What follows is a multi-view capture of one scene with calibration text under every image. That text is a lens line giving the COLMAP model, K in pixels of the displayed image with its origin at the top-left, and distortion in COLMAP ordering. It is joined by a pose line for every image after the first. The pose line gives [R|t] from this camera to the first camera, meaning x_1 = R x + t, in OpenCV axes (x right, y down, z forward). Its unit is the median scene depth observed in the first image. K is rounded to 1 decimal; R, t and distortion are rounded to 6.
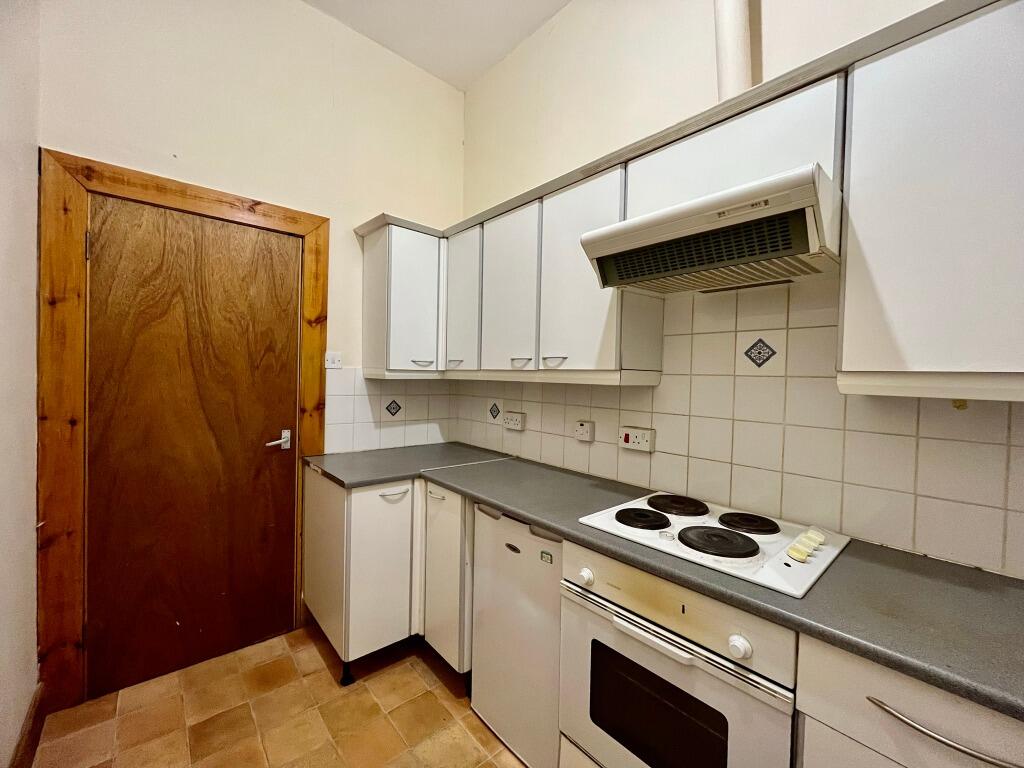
lens RADIAL K [[424.6, 0, 512.2], [0, 424.6, 384.8], [0, 0, 1]] dist [0.001305, 0.000387]
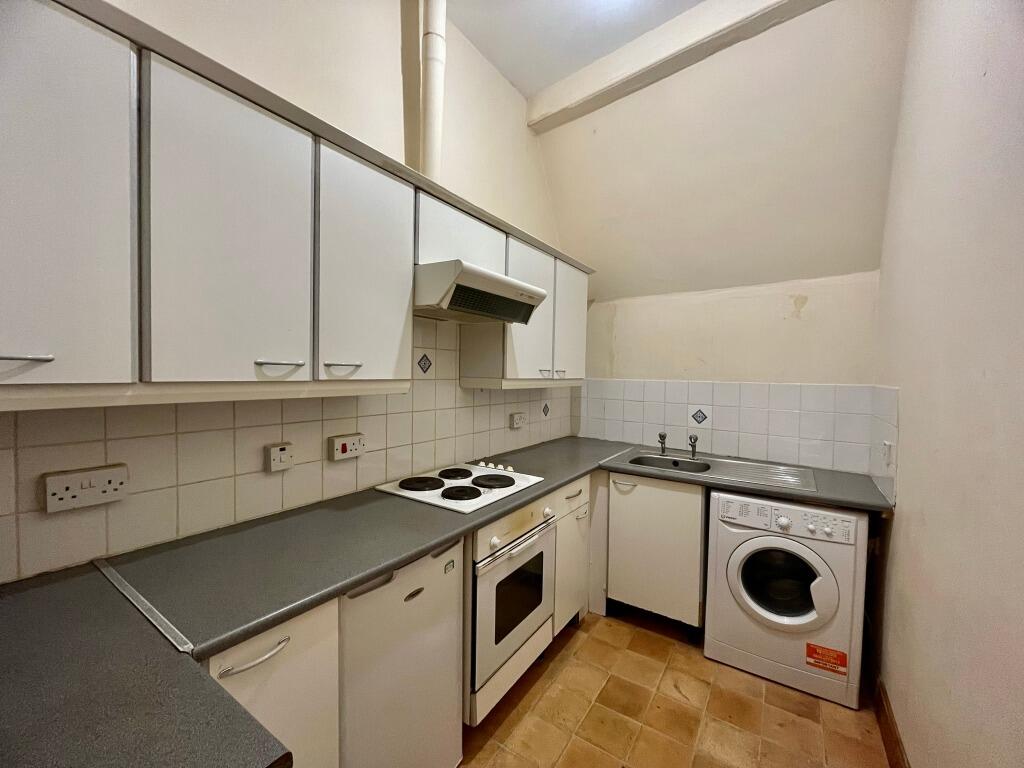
lens RADIAL K [[415.9, 0, 510.0], [0, 415.9, 387.3], [0, 0, 1]] dist [-0.037709, 0.000046]
pose [[-0.267009, -0.066928, 0.961367, -0.736316], [-0.008564, 0.997711, 0.067080, -0.078147], [-0.963656, 0.009678, -0.266971, 0.930383]]
